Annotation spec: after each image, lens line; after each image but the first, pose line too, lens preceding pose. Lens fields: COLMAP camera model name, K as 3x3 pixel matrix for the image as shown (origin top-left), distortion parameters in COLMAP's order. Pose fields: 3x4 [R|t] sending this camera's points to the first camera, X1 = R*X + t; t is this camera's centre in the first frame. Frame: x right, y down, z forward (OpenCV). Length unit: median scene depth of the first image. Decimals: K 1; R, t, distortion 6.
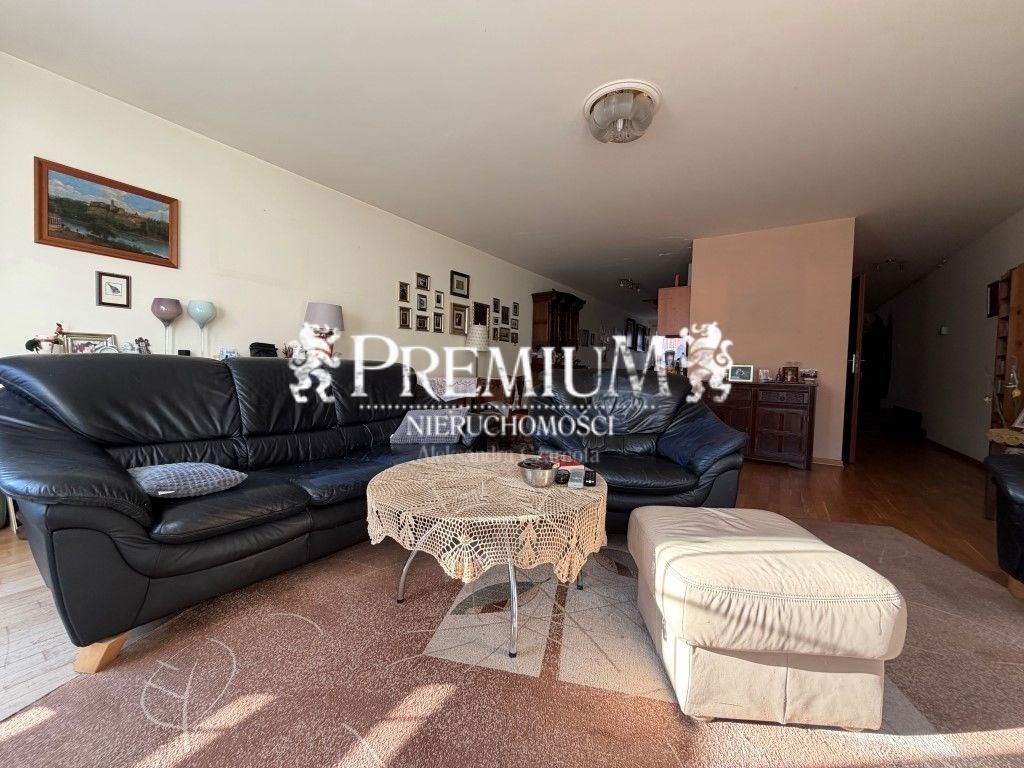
lens RADIAL K [[406.5, 0, 505.5], [0, 406.5, 381.6], [0, 0, 1]] dist [0.002695, -0.000299]
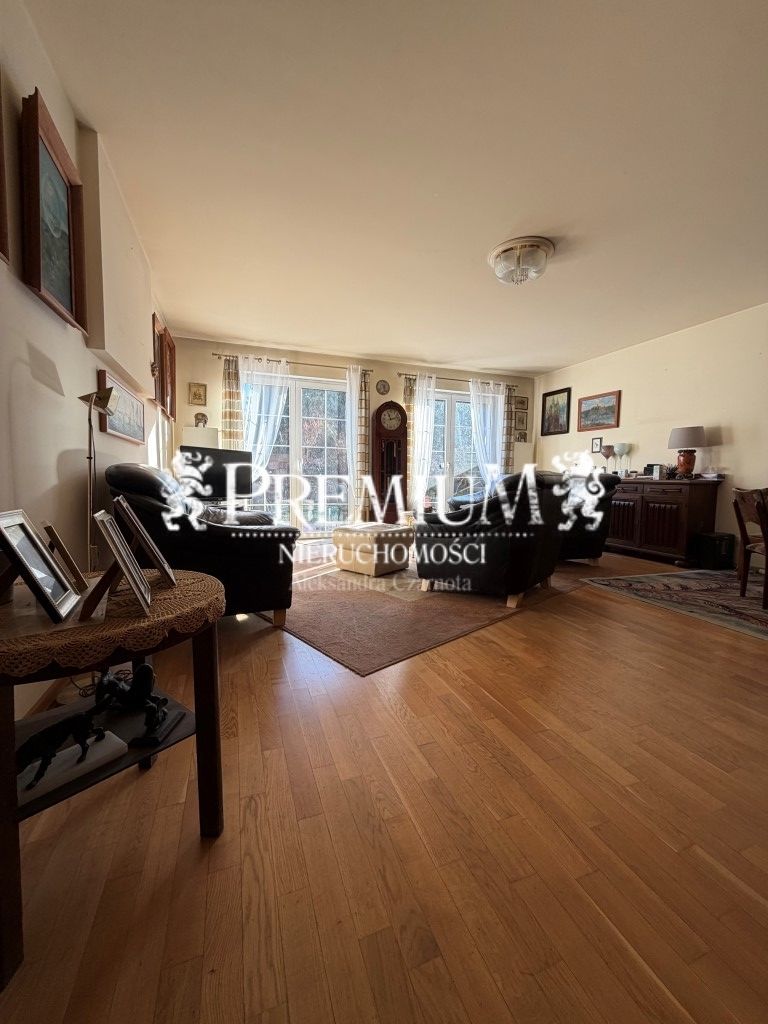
lens RADIAL K [[406.5, 0, 385.7], [0, 406.5, 509.7], [0, 0, 1]] dist [0.002695, -0.000299]
pose [[-0.581416, 0.040822, -0.812582, 0.739824], [-0.045123, 0.995585, 0.082302, -0.004322], [0.812354, 0.084518, -0.577007, 0.682618]]
